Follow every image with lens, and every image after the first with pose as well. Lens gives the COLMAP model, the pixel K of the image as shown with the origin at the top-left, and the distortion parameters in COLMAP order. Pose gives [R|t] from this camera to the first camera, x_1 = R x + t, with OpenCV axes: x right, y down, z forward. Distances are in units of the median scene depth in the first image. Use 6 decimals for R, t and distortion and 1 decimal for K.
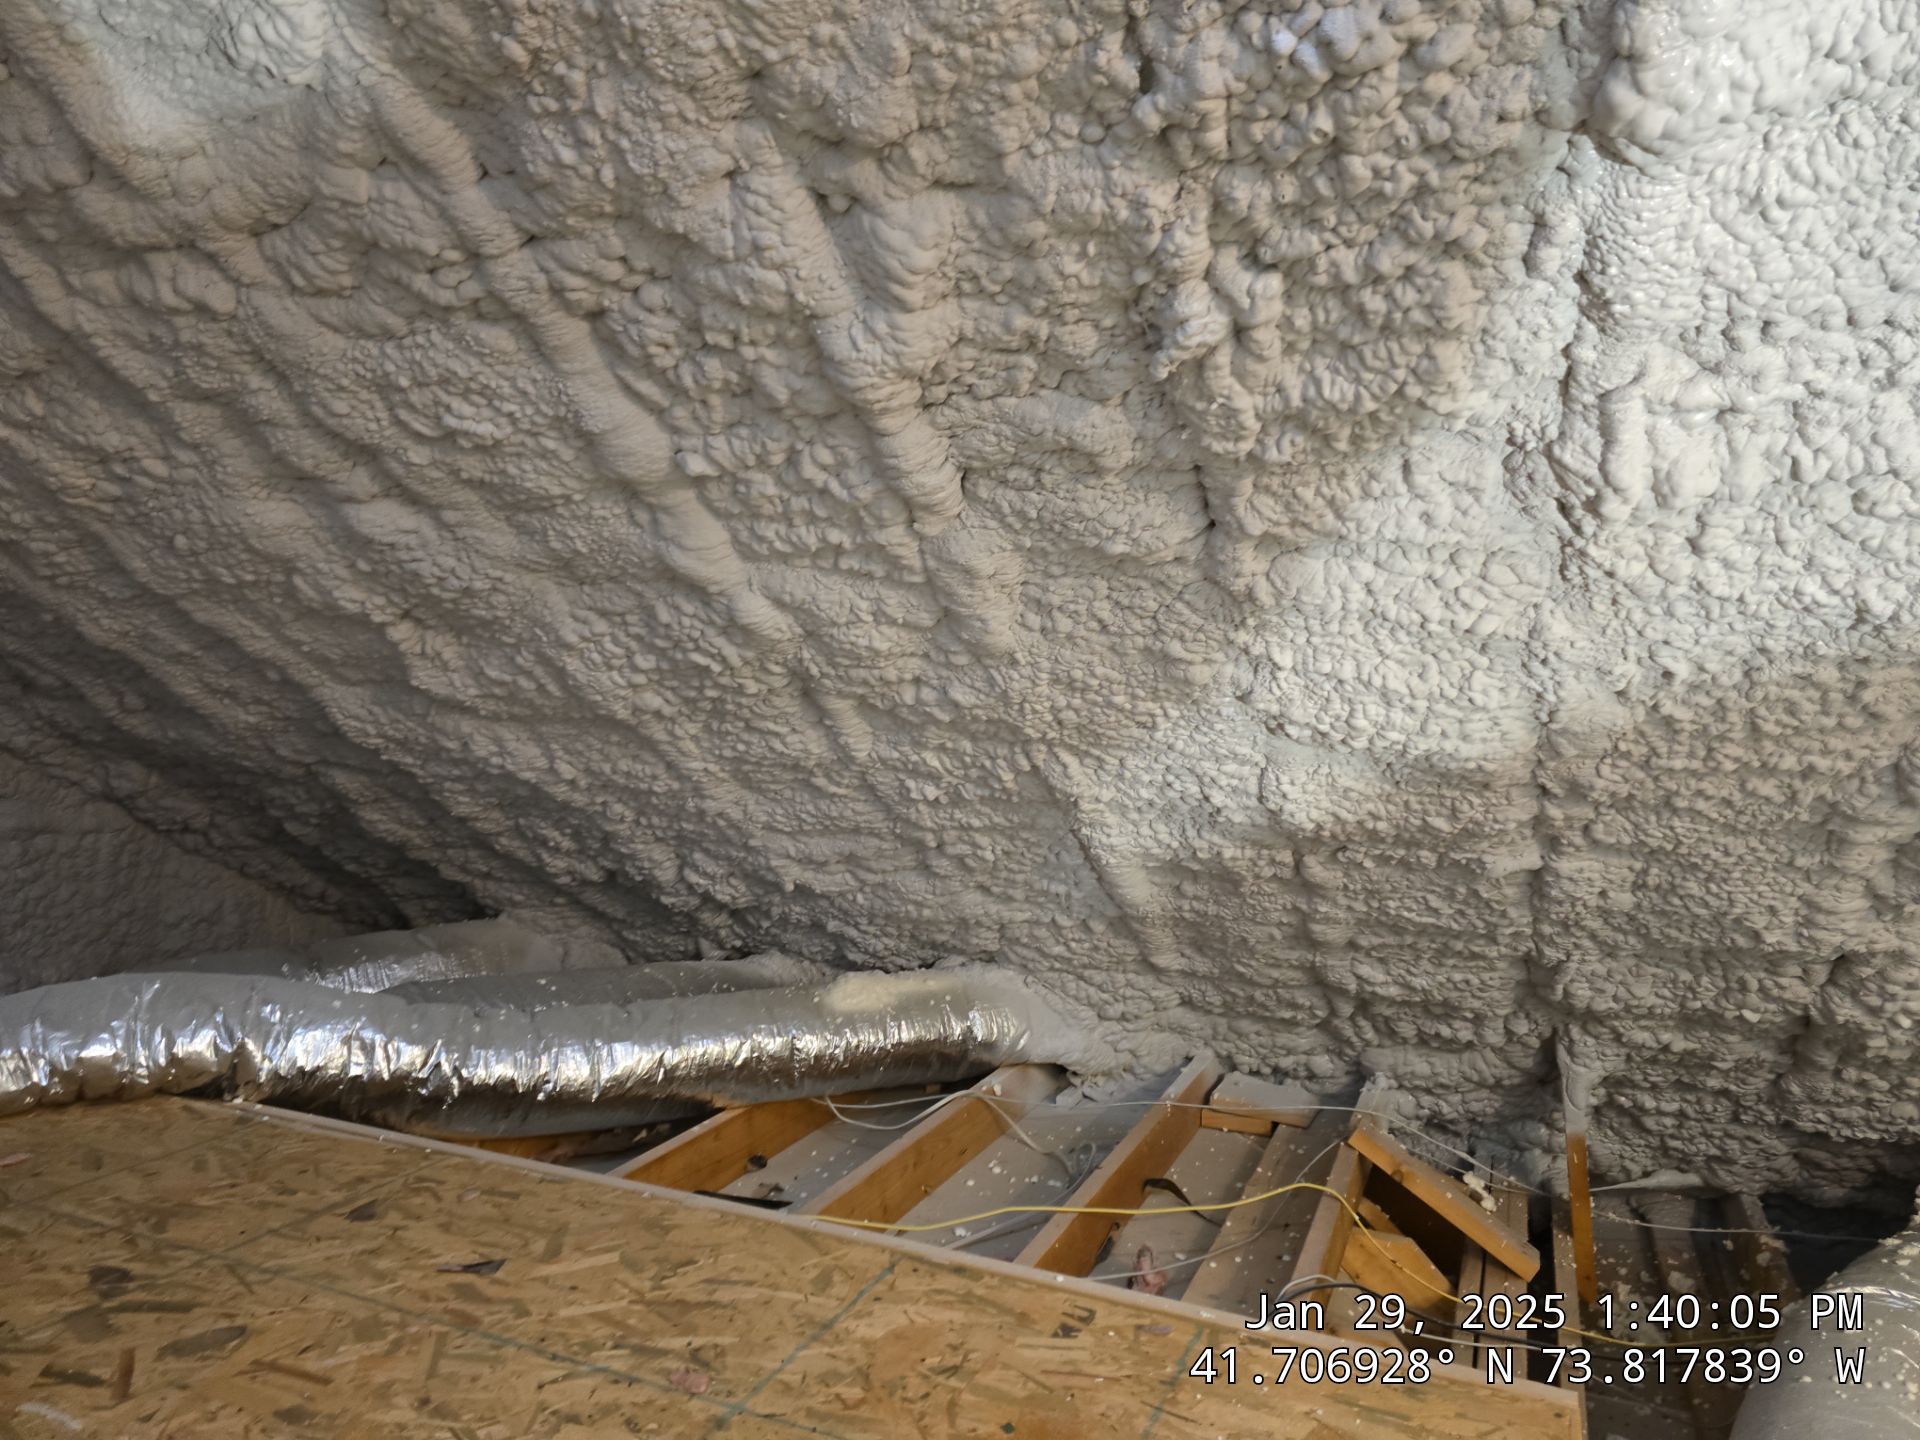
lens RADIAL K [[1279.0, 0, 975.0], [0, 1279.0, 727.7], [0, 0, 1]] dist [0.066891, -0.060668]
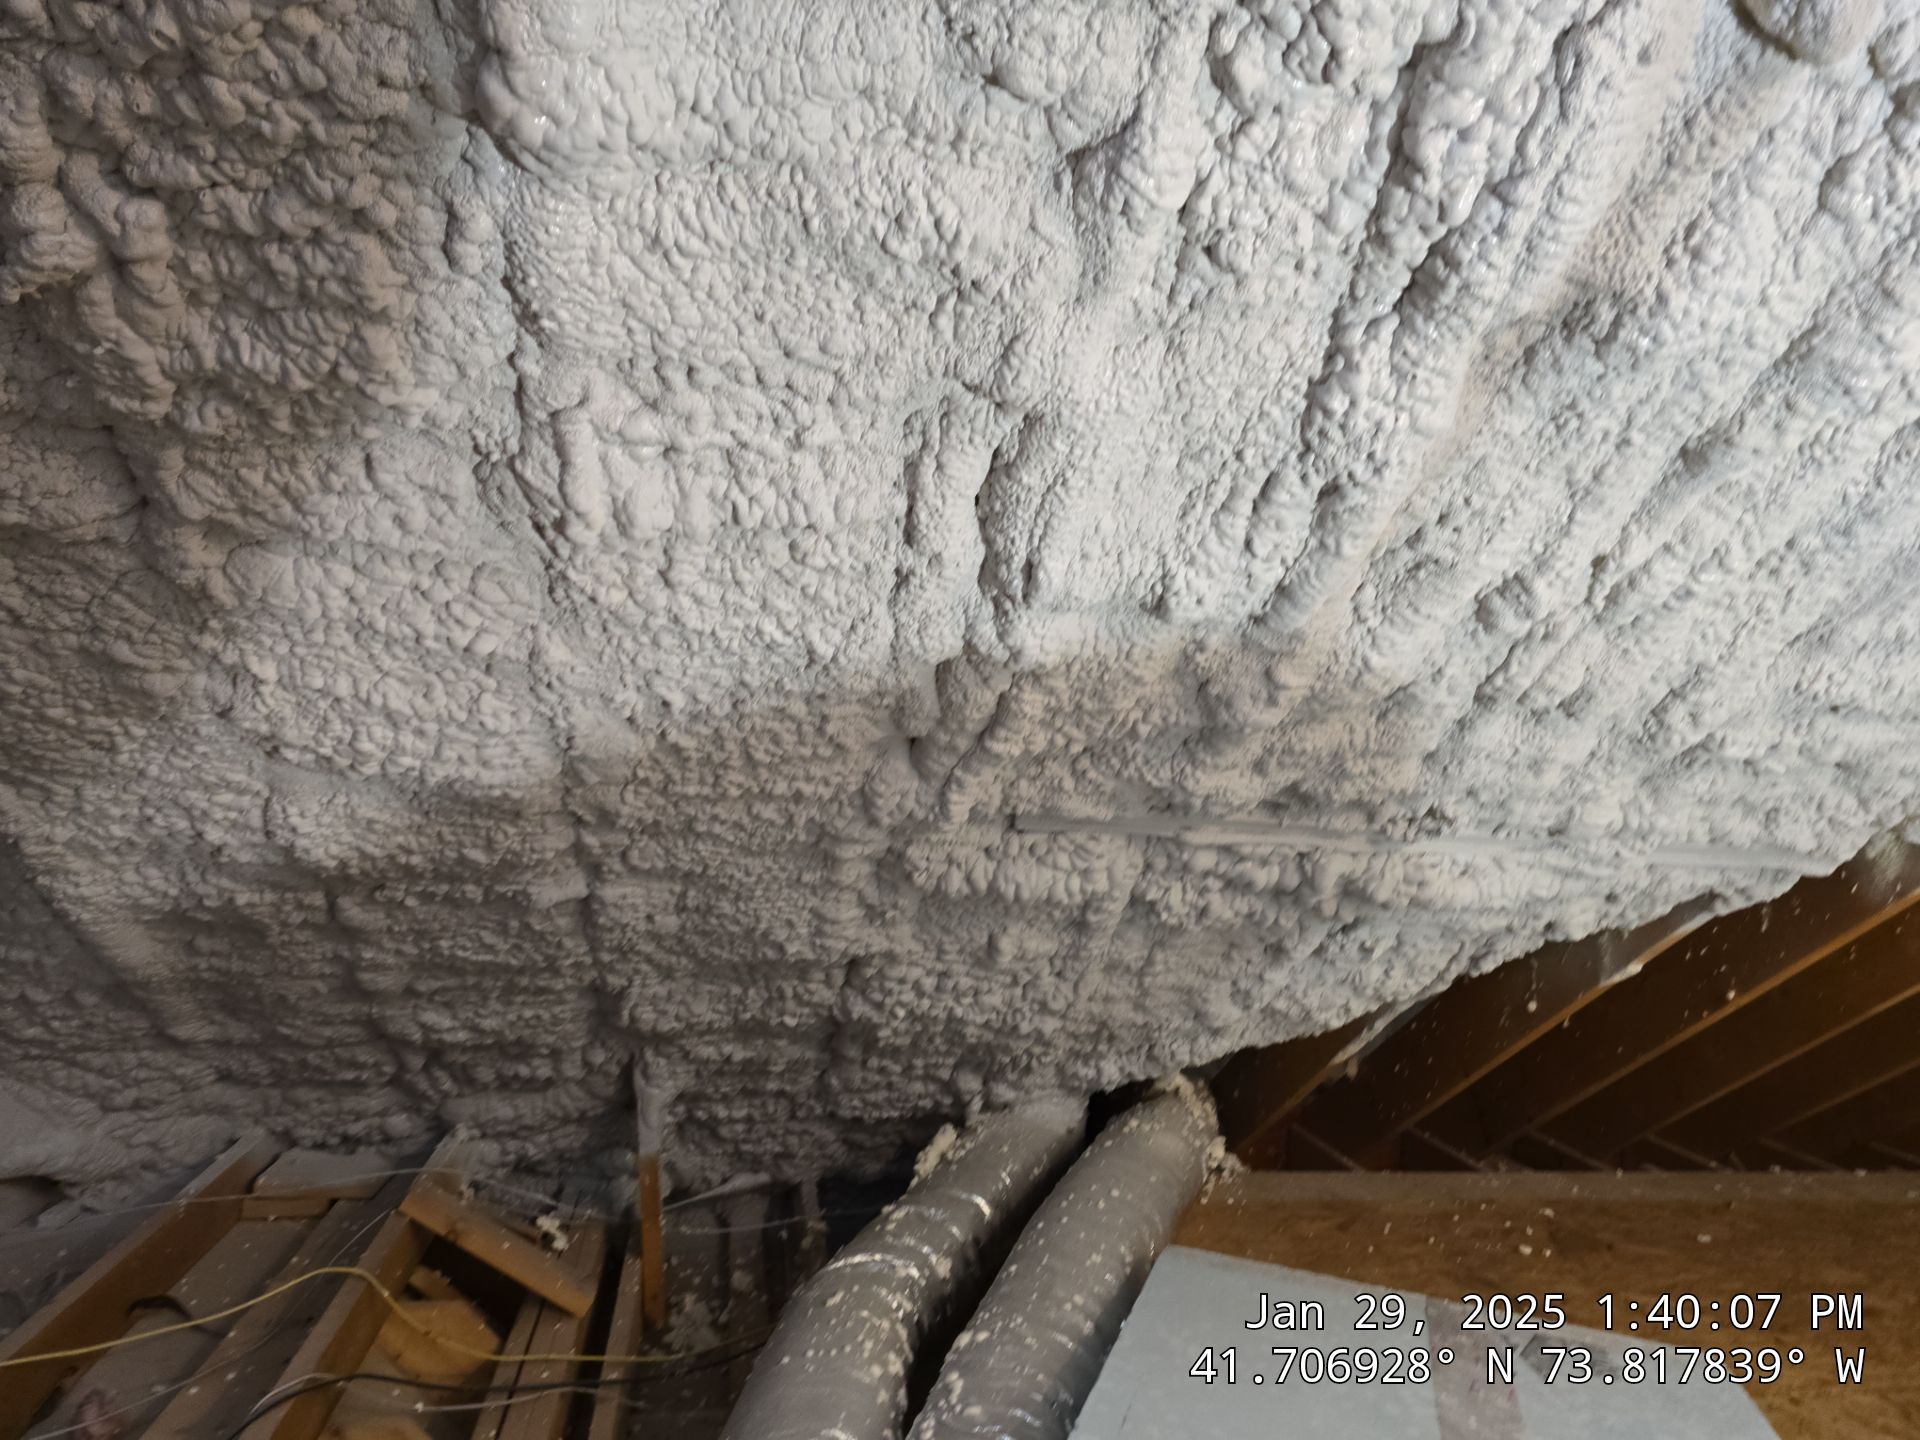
lens RADIAL K [[1279.0, 0, 973.1], [0, 1279.0, 726.2], [0, 0, 1]] dist [0.066891, -0.060668]
pose [[0.830370, 0.026603, 0.556577, 0.159061], [-0.010849, 0.999442, -0.031585, 0.006749], [-0.557107, 0.020189, 0.830195, 0.008509]]
